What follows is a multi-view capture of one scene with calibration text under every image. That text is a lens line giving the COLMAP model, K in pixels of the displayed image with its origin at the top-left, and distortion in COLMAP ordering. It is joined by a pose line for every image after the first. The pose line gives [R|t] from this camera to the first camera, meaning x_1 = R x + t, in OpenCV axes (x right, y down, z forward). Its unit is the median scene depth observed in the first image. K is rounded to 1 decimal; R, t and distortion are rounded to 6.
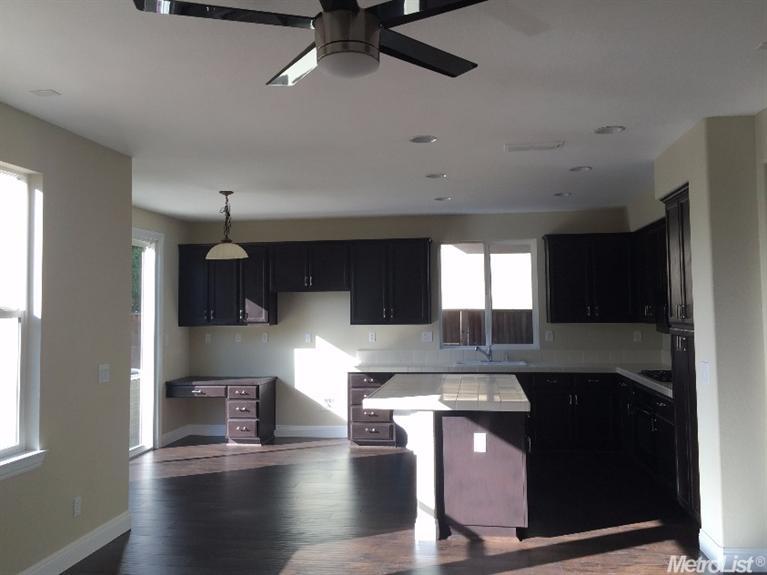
lens RADIAL K [[672.6, 0, 382.7], [0, 672.6, 286.5], [0, 0, 1]] dist [-0.047464, -0.032660]
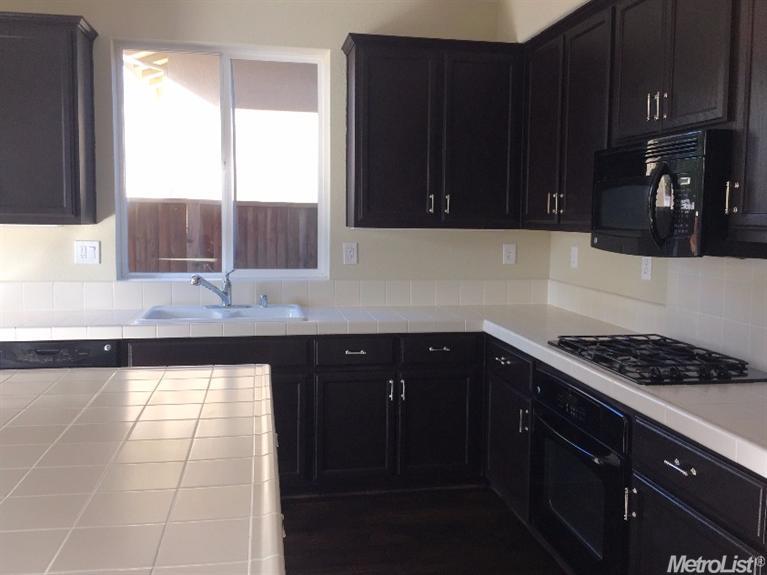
lens RADIAL K [[672.6, 0, 383.2], [0, 672.6, 287.8], [0, 0, 1]] dist [-0.047464, -0.032660]
pose [[0.955702, -0.006969, 0.294252, 0.125915], [-0.031690, 0.991472, 0.126408, 0.034996], [-0.292623, -0.130134, 0.947331, 0.518243]]
